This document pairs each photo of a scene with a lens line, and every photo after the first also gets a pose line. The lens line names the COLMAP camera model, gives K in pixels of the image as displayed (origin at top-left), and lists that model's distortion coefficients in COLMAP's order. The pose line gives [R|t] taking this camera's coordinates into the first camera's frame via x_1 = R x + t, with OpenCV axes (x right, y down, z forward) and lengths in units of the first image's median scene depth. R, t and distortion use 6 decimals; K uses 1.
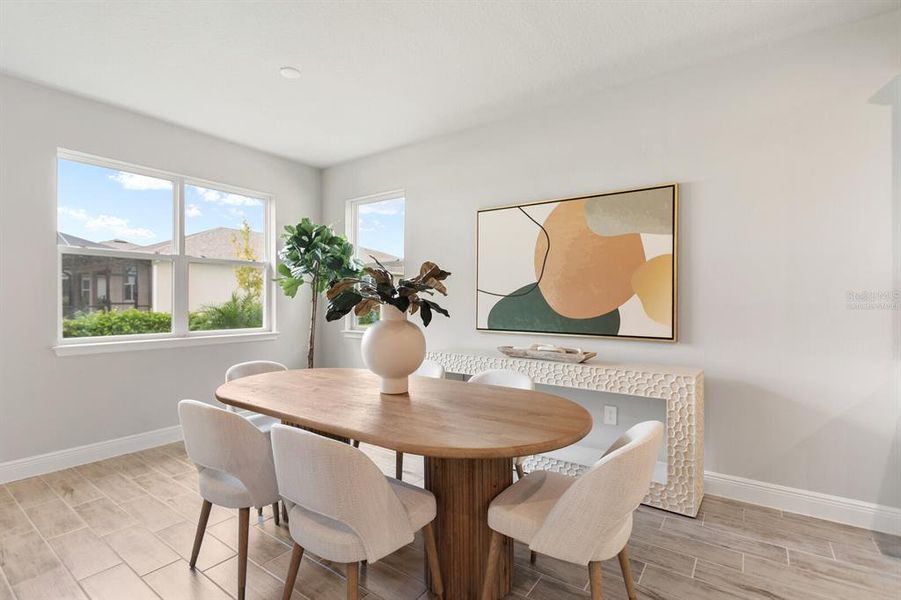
lens RADIAL K [[428.0, 0, 444.2], [0, 428.0, 300.6], [0, 0, 1]] dist [-0.003945, -0.000330]
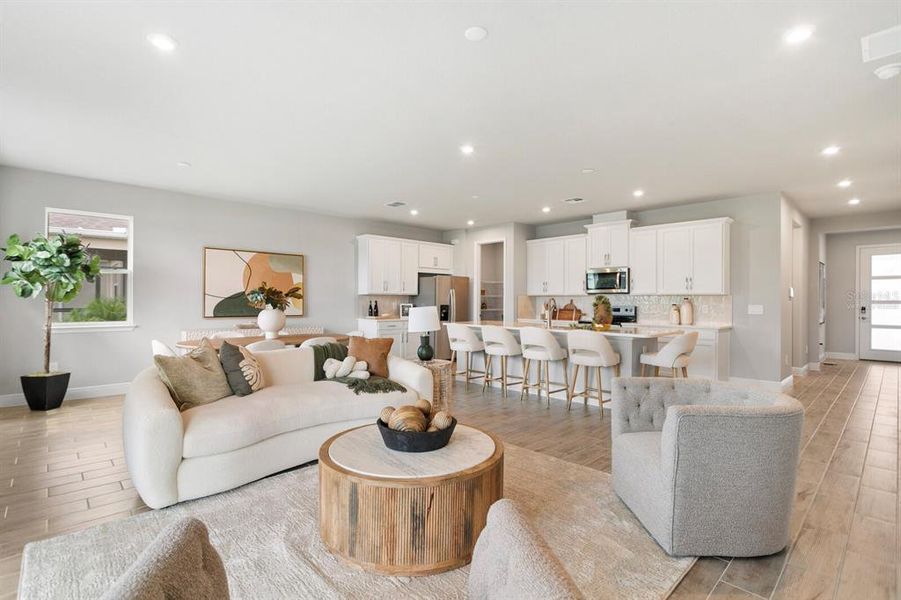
lens RADIAL K [[428.0, 0, 449.9], [0, 428.0, 299.3], [0, 0, 1]] dist [-0.003945, -0.000330]
pose [[0.197877, -0.000075, 0.980227, -1.610505], [-0.004789, 0.999988, 0.001043, -0.013767], [-0.980215, -0.004901, 0.197874, -0.331802]]
